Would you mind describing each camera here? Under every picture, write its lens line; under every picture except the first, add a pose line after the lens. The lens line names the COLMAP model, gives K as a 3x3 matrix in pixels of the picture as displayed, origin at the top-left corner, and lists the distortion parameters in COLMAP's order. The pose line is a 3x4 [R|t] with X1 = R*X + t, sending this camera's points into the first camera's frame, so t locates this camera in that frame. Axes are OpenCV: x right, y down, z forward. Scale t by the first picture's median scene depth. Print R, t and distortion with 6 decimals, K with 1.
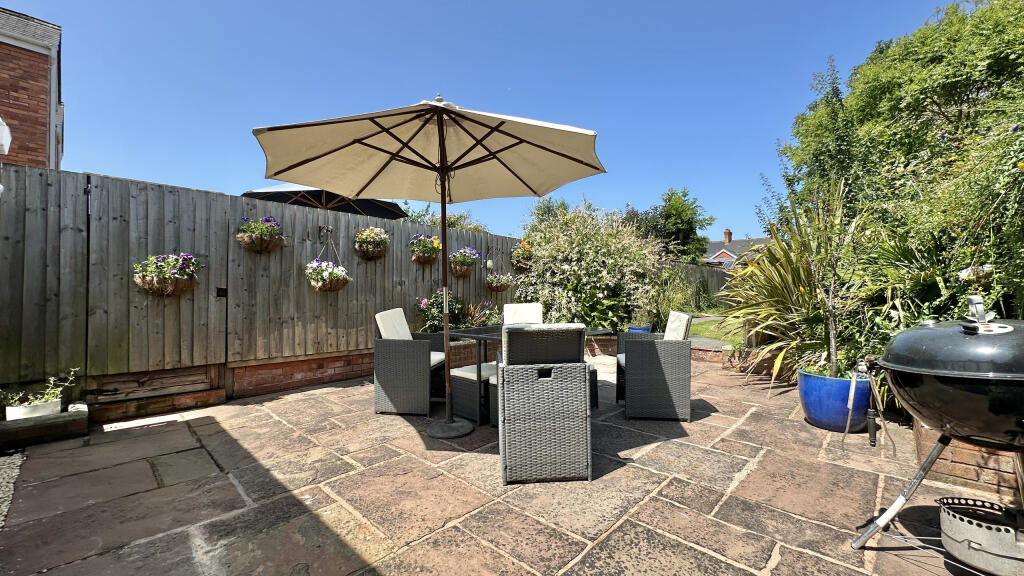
lens RADIAL K [[406.6, 0, 512.0], [0, 406.6, 288.0], [0, 0, 1]] dist [-0.001318, -0.000100]
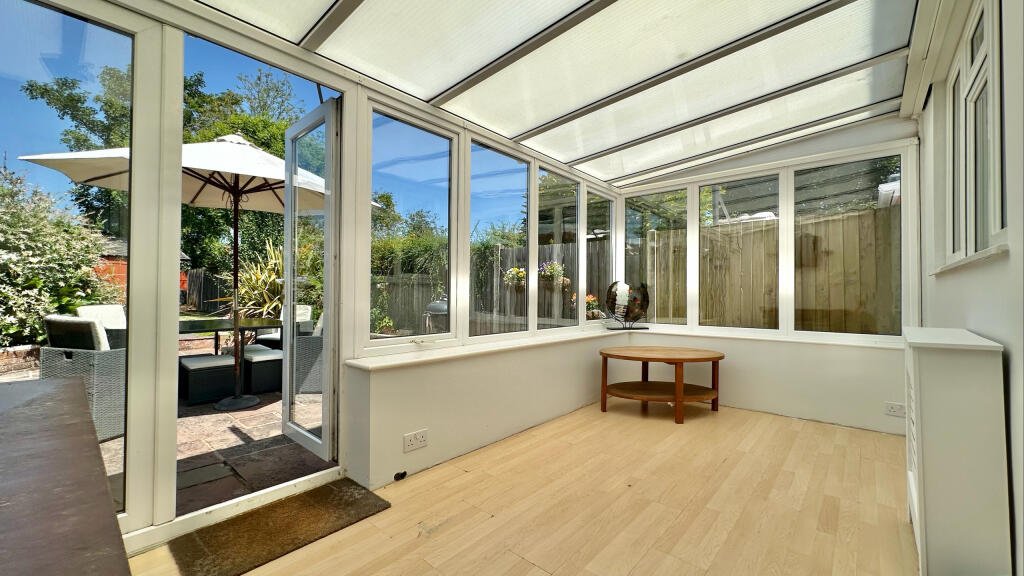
lens RADIAL K [[406.6, 0, 512.0], [0, 406.6, 288.0], [0, 0, 1]] dist [-0.001318, -0.000100]
pose [[-0.037833, 0.011463, 0.999218, -1.836498], [-0.019625, 0.999733, -0.012212, -0.007506], [-0.999091, -0.020071, -0.037598, 0.287764]]
